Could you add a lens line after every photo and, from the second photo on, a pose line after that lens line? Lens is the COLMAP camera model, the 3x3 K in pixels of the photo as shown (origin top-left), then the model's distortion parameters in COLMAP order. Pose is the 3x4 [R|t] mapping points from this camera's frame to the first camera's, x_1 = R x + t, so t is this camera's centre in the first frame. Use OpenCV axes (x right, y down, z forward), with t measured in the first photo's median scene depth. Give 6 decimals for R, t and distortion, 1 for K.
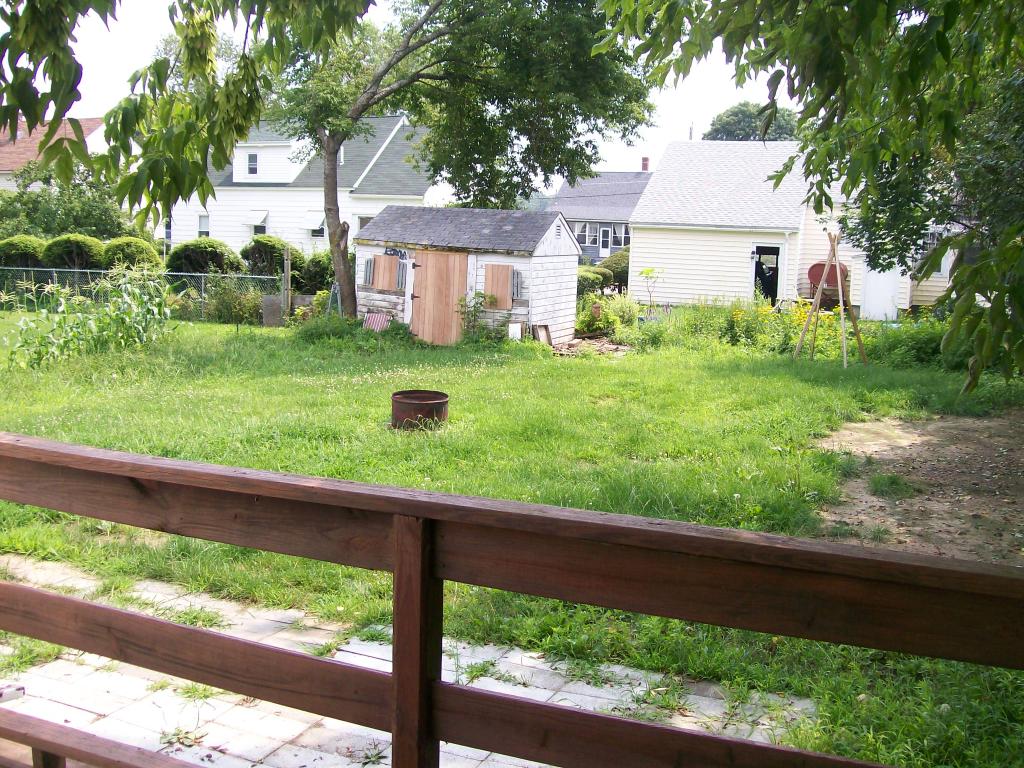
lens RADIAL K [[1093.4, 0, 509.1], [0, 1093.4, 387.4], [0, 0, 1]] dist [-0.121056, 0.000000]
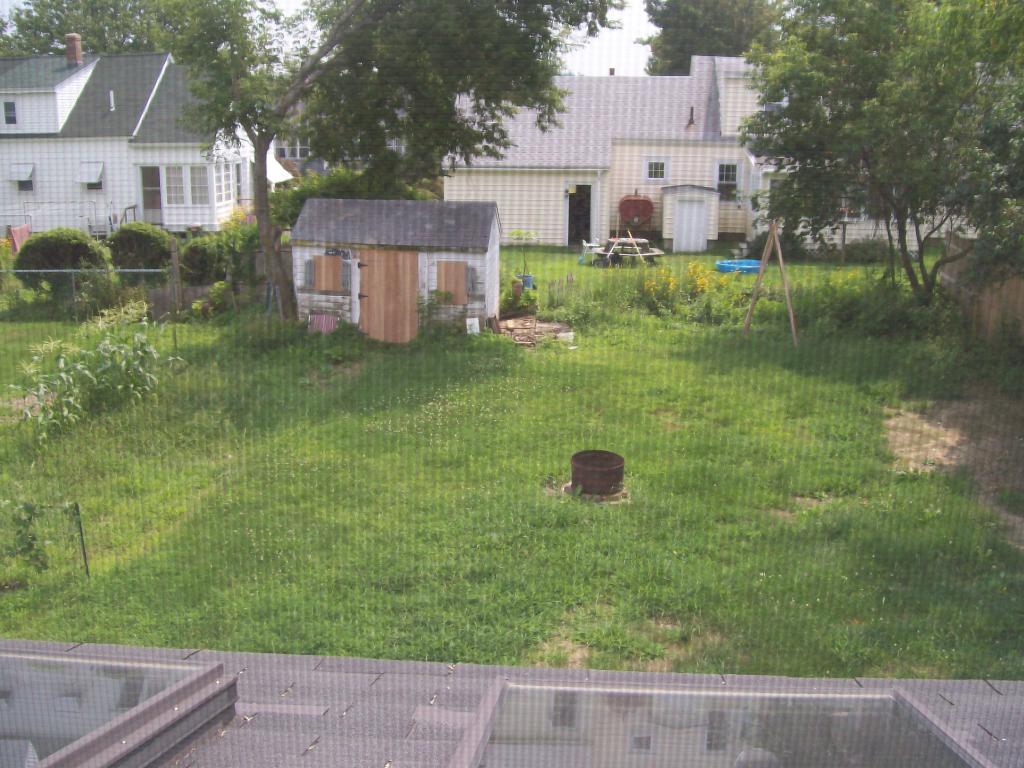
lens RADIAL K [[1093.4, 0, 513.4], [0, 1093.4, 377.2], [0, 0, 1]] dist [-0.121056, 0.000000]
pose [[0.954929, -0.100812, 0.279189, -0.219437], [0.075228, 0.992047, 0.100911, -0.090781], [-0.287142, -0.075360, 0.954919, -0.001756]]
